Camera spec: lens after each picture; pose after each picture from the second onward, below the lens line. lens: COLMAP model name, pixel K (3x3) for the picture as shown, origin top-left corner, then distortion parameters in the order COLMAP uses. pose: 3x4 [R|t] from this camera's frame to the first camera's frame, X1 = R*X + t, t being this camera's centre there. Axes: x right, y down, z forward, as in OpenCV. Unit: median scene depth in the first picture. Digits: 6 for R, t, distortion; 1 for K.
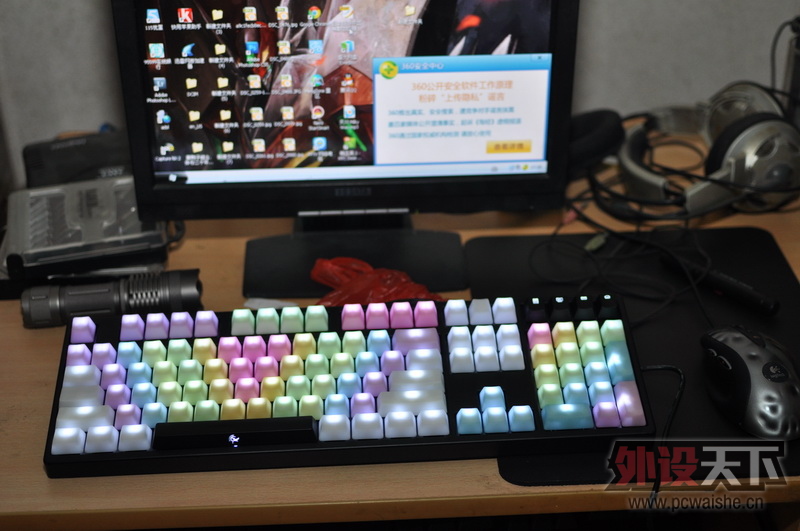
lens RADIAL K [[1204.3, 0, 400.0], [0, 1204.3, 265.5], [0, 0, 1]] dist [-0.012337, 0.005613]
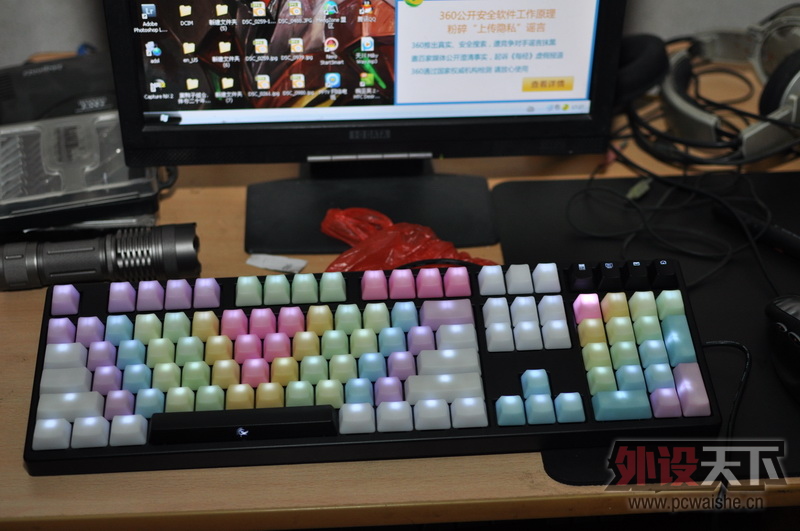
lens RADIAL K [[1204.3, 0, 400.0], [0, 1204.3, 265.5], [0, 0, 1]] dist [-0.012337, 0.005613]
pose [[0.999830, 0.003185, 0.018142, -0.034990], [-0.004849, 0.995709, 0.092412, -0.050665], [-0.017770, -0.092485, 0.995556, 0.123783]]
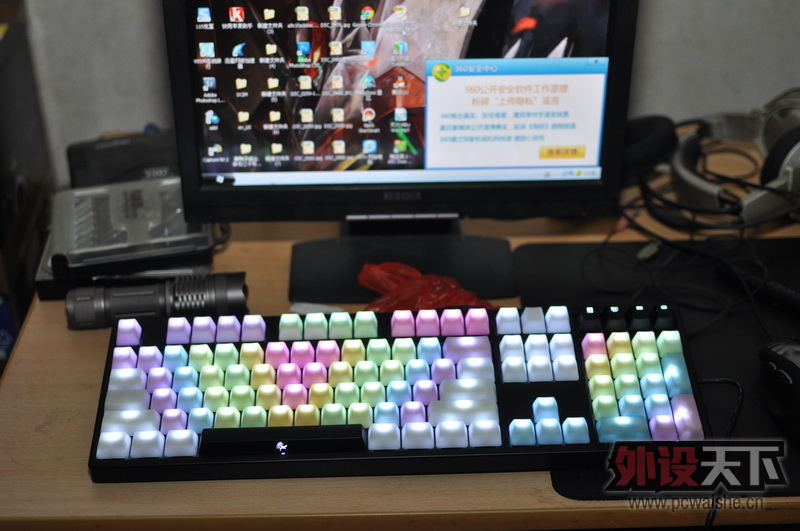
lens RADIAL K [[1204.3, 0, 400.0], [0, 1204.3, 265.5], [0, 0, 1]] dist [-0.012337, 0.005613]
pose [[0.999610, 0.014688, -0.023739, -0.018065], [-0.014787, 0.999883, -0.003976, -0.000533], [0.023678, 0.004326, 0.999710, 0.019273]]
